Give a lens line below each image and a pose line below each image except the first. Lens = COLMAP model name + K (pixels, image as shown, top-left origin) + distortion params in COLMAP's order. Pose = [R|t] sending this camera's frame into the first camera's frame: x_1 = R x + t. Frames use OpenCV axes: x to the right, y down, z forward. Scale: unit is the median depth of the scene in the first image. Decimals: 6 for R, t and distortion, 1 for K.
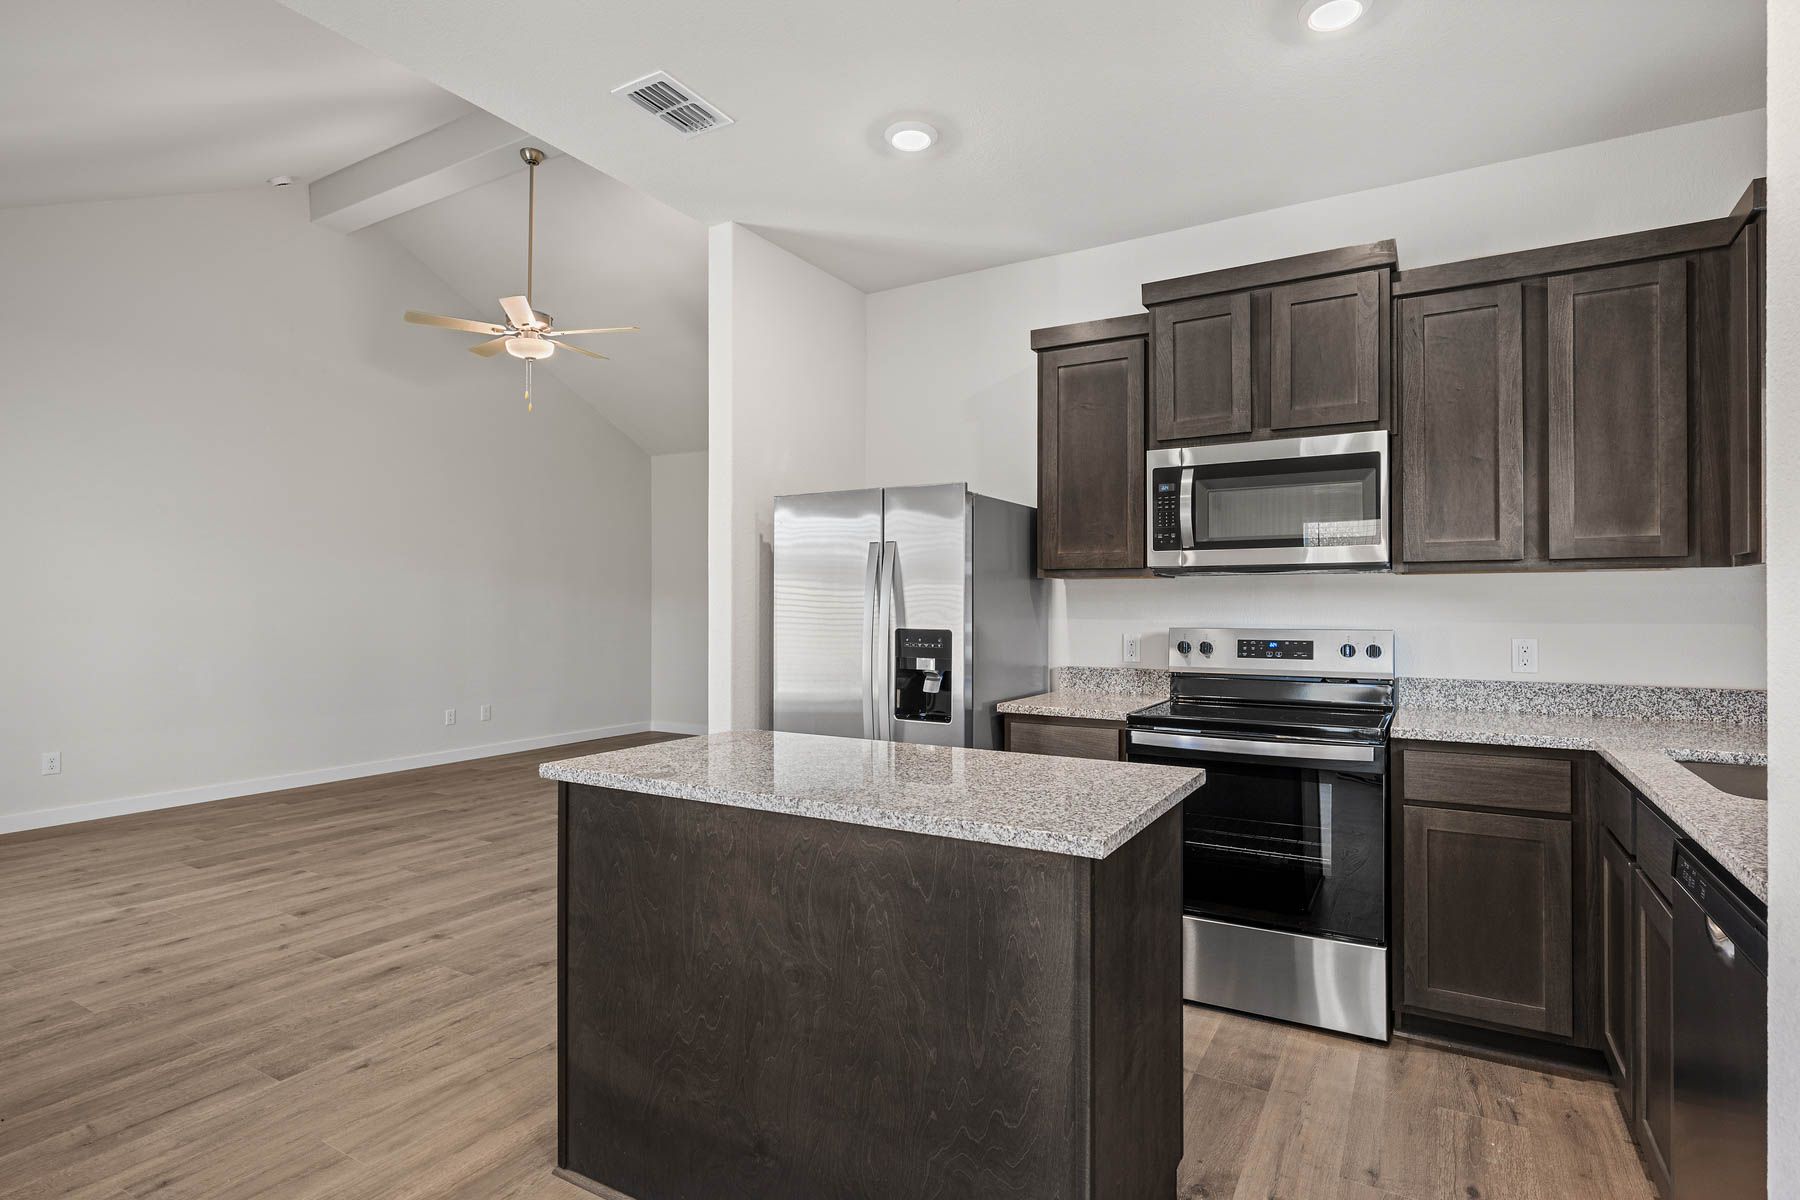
lens RADIAL K [[904.7, 0, 908.4], [0, 904.7, 600.7], [0, 0, 1]] dist [-0.000483, -0.000517]
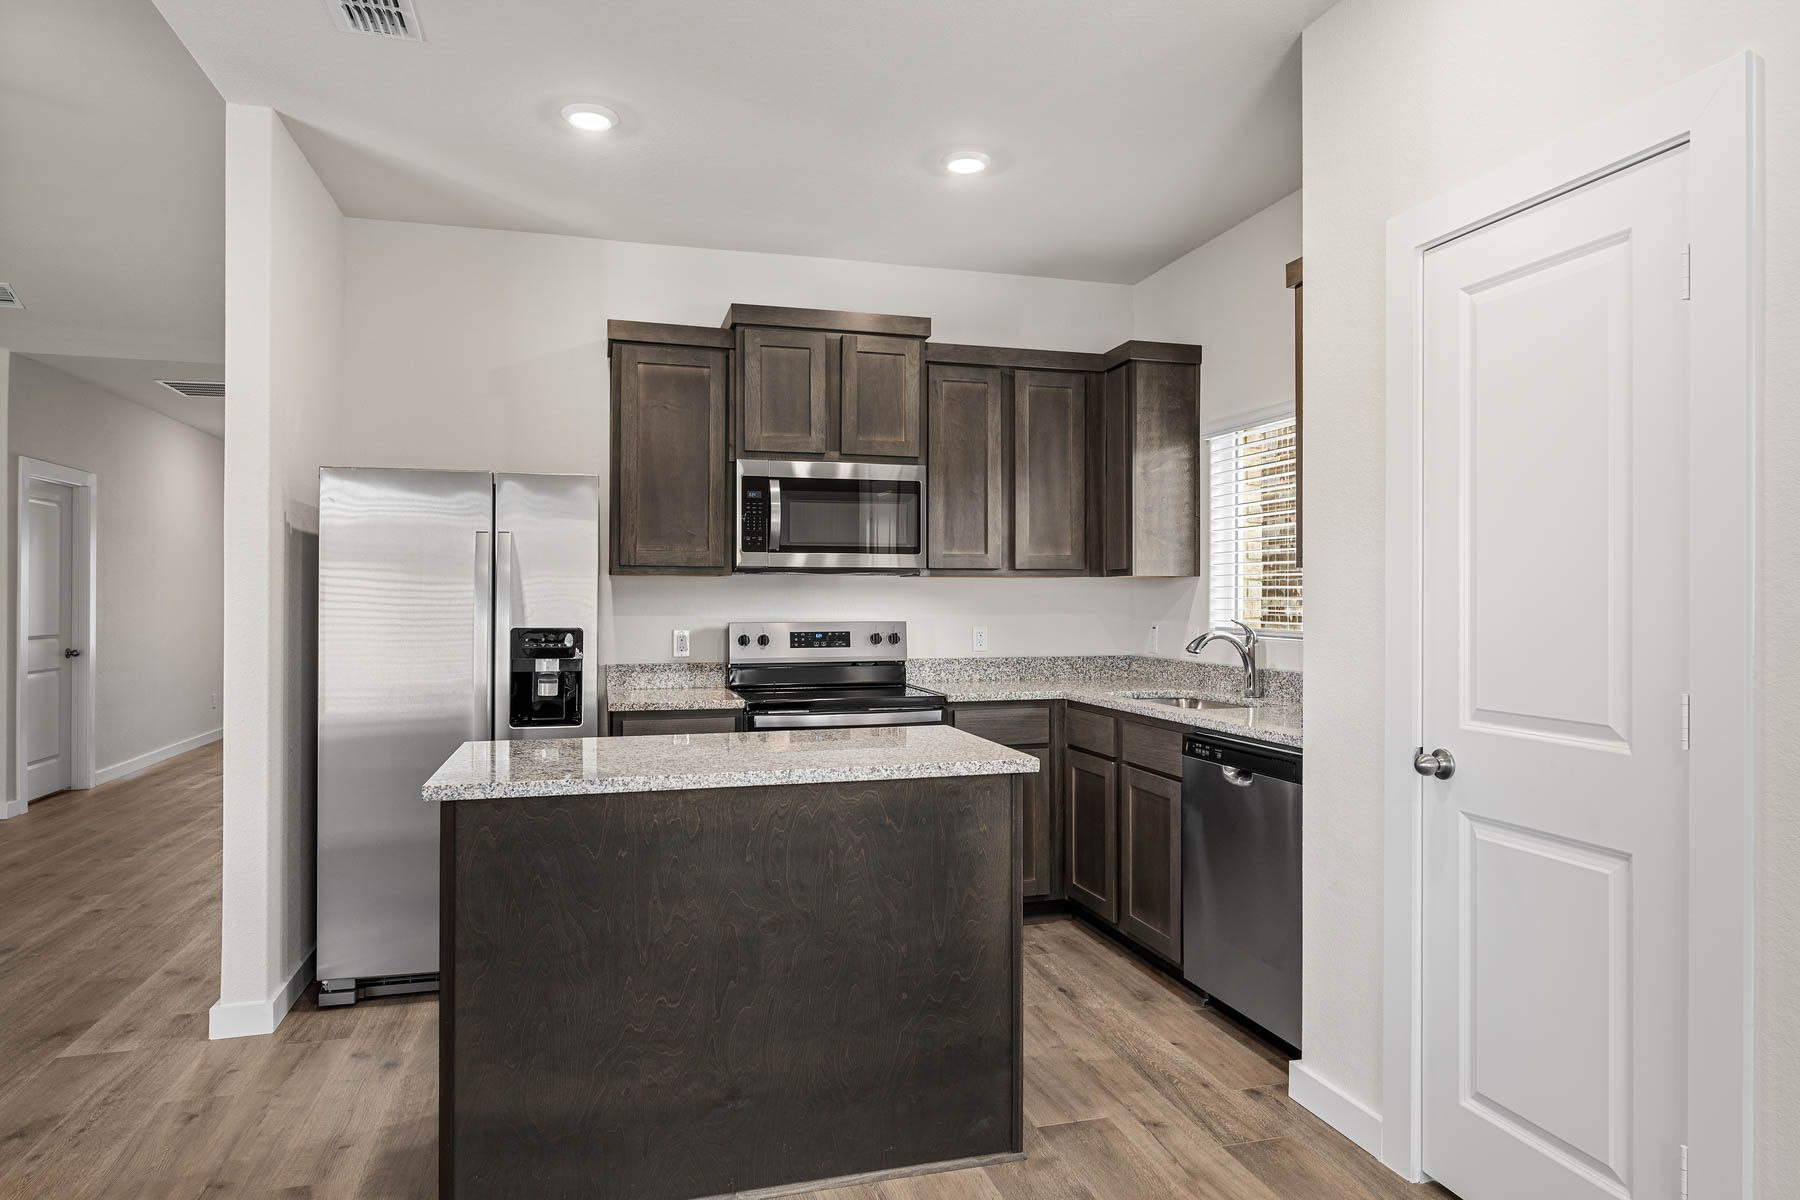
lens RADIAL K [[1079.1, 0, 908.5], [0, 1079.1, 589.1], [0, 0, 1]] dist [0.002692, -0.002383]
pose [[0.689383, 0.007043, 0.724363, -0.587884], [-0.003985, 0.999974, -0.005930, -0.003726], [-0.724386, 0.001201, 0.689394, -0.040494]]
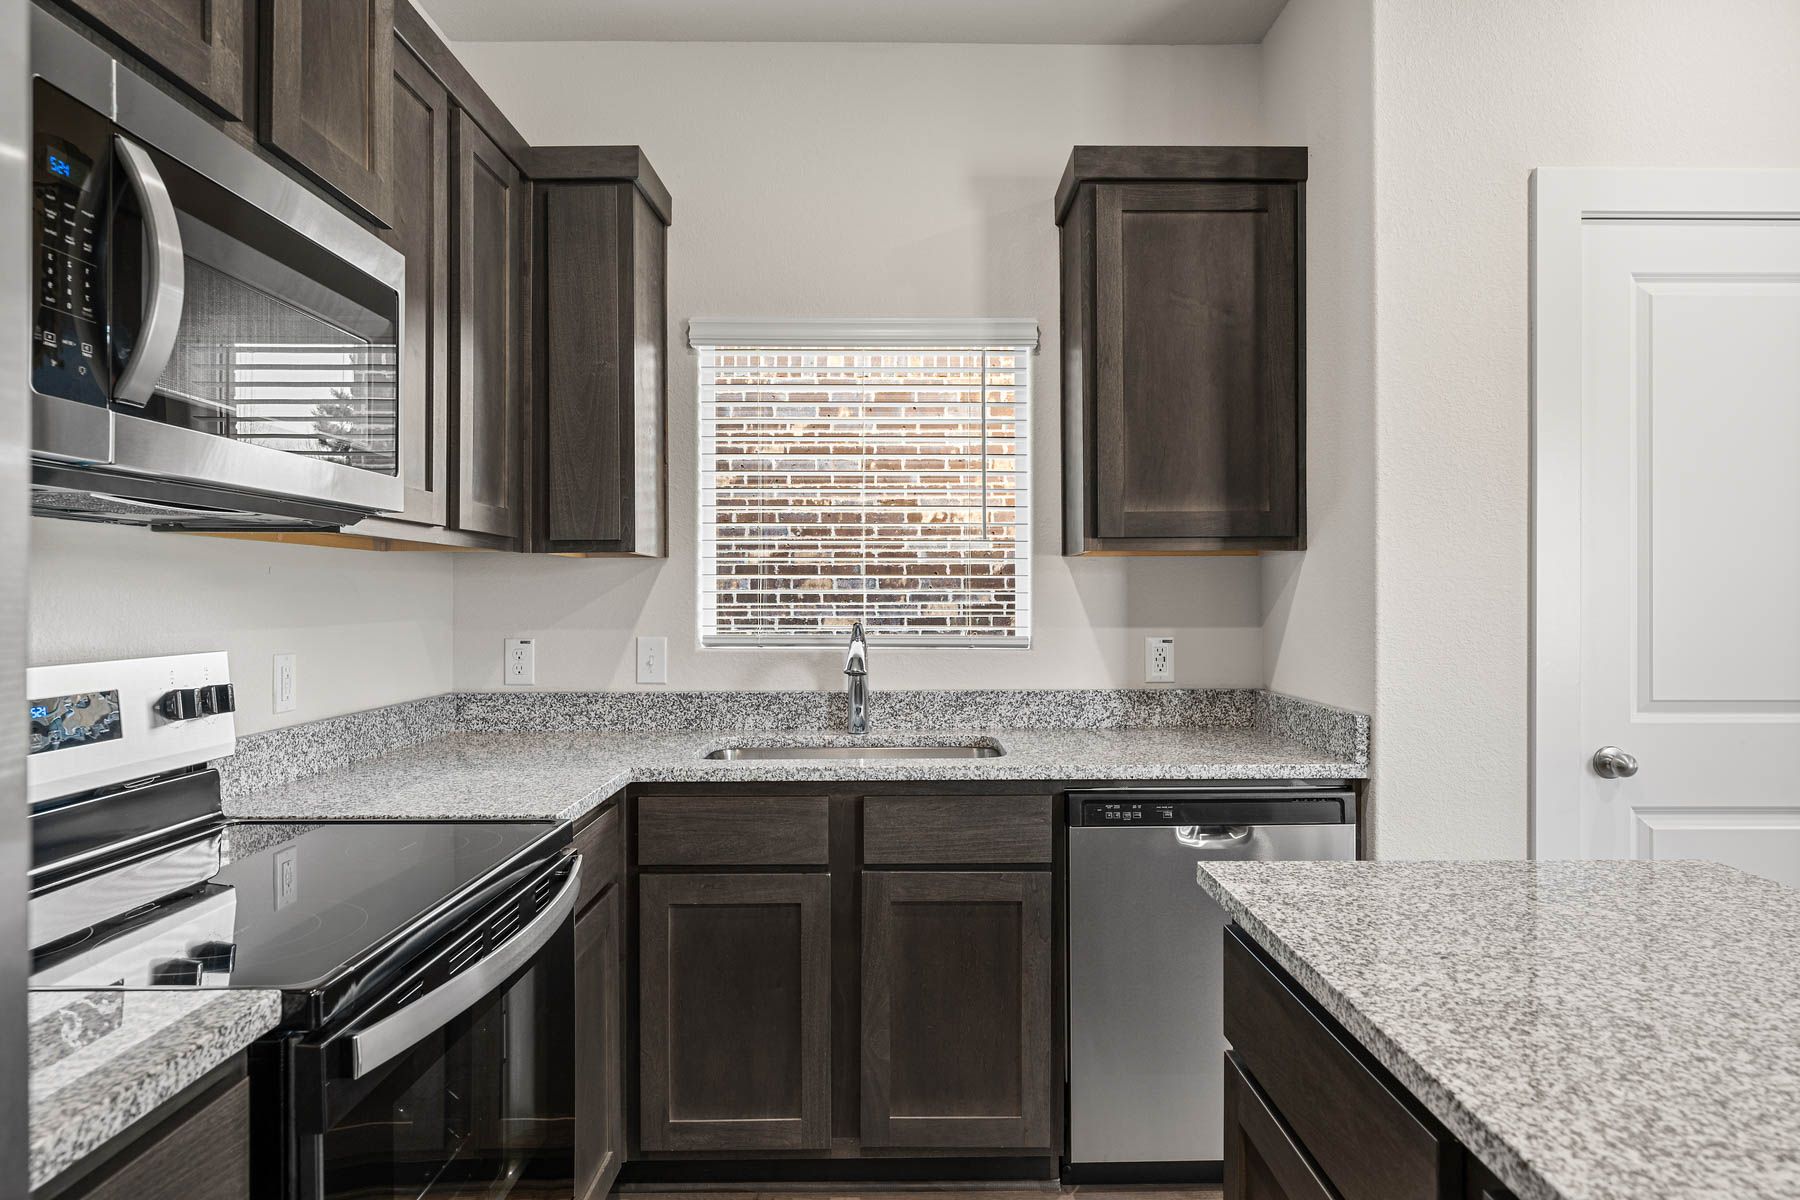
lens RADIAL K [[1079.1, 0, 910.6], [0, 1079.1, 596.8], [0, 0, 1]] dist [0.002692, -0.002383]
pose [[-0.509716, 0.001245, 0.860342, -0.140674], [-0.002361, 0.999993, -0.002846, 0.005334], [-0.860339, -0.003481, -0.509710, 1.045951]]
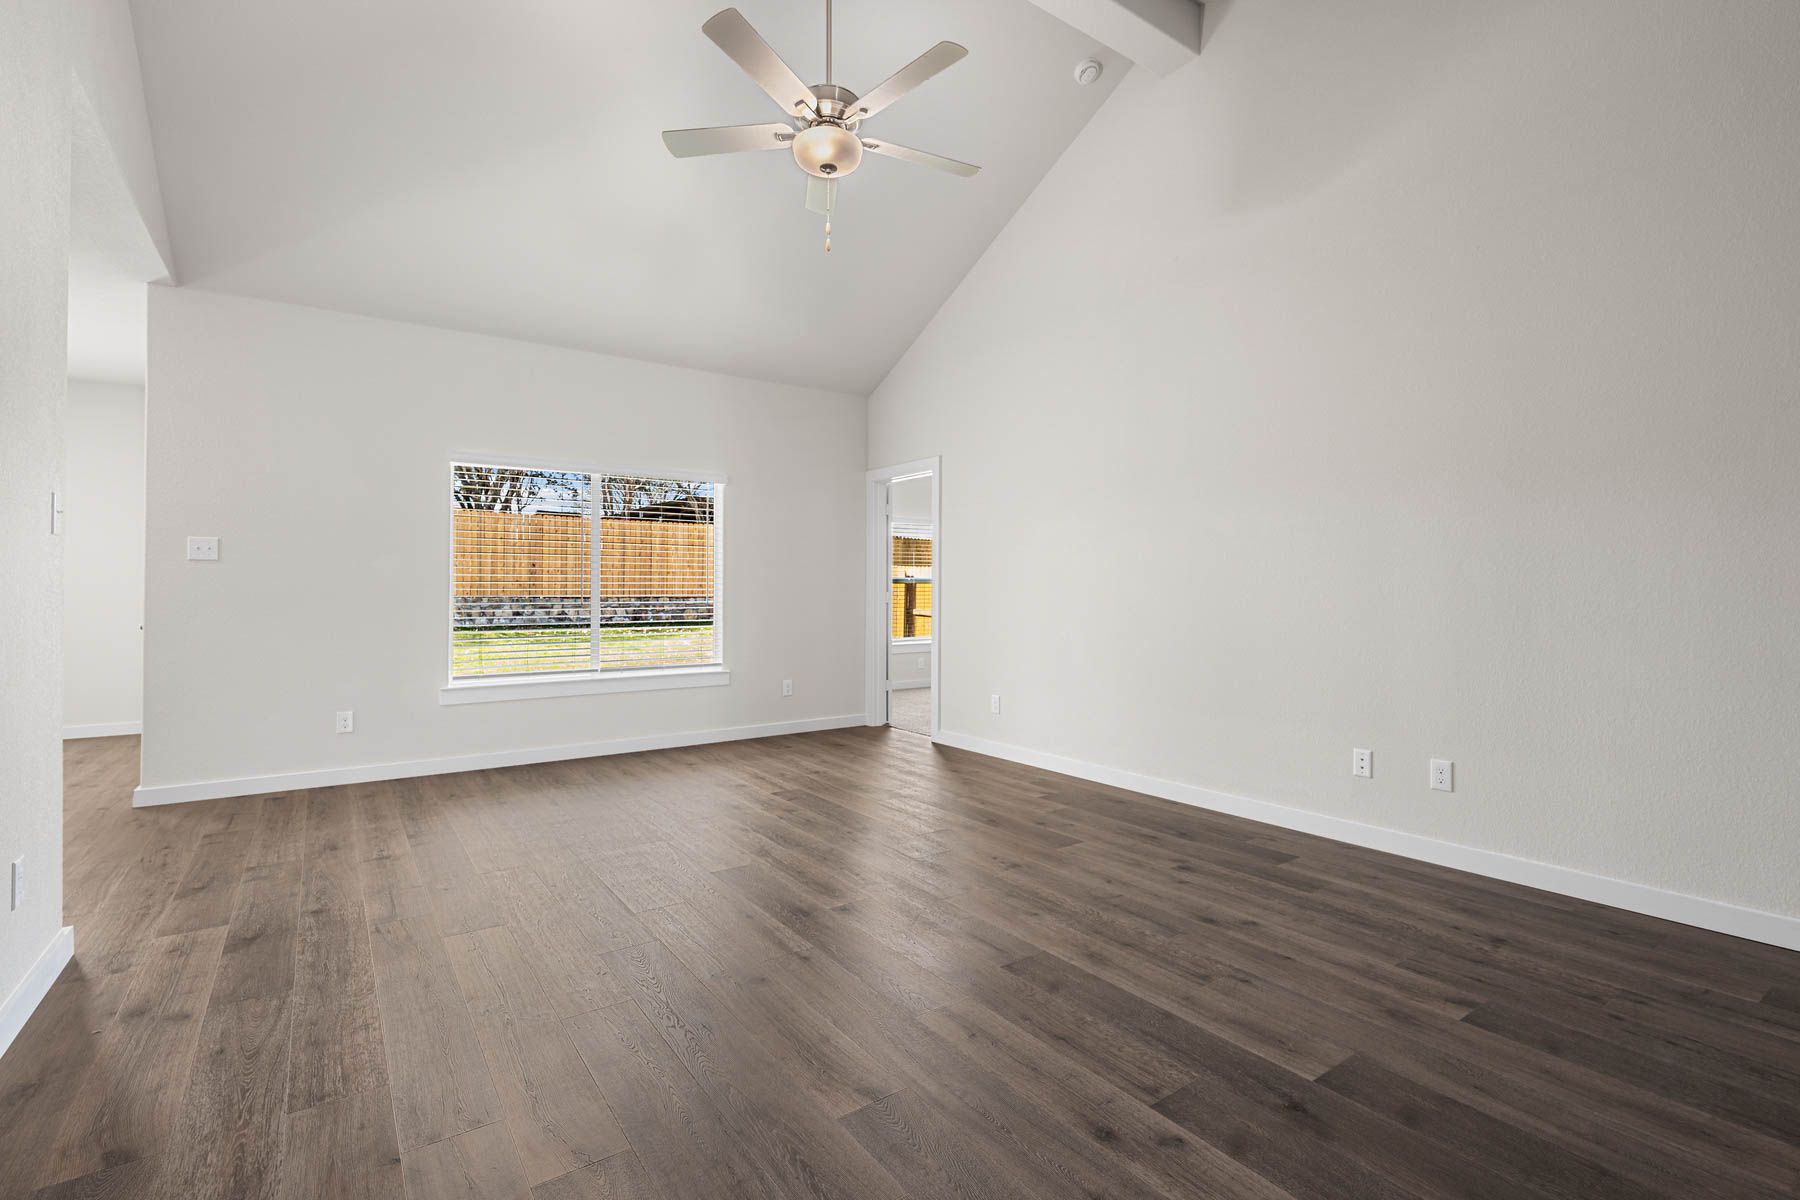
lens RADIAL K [[823.0, 0, 907.0], [0, 823.0, 597.0], [0, 0, 1]] dist [-0.001967, 0.000886]
pose [[-0.409835, 0.004609, -0.912148, 0.154476], [0.006465, 0.999977, 0.002148, 0.066527], [0.912137, -0.005016, -0.409855, 2.399993]]
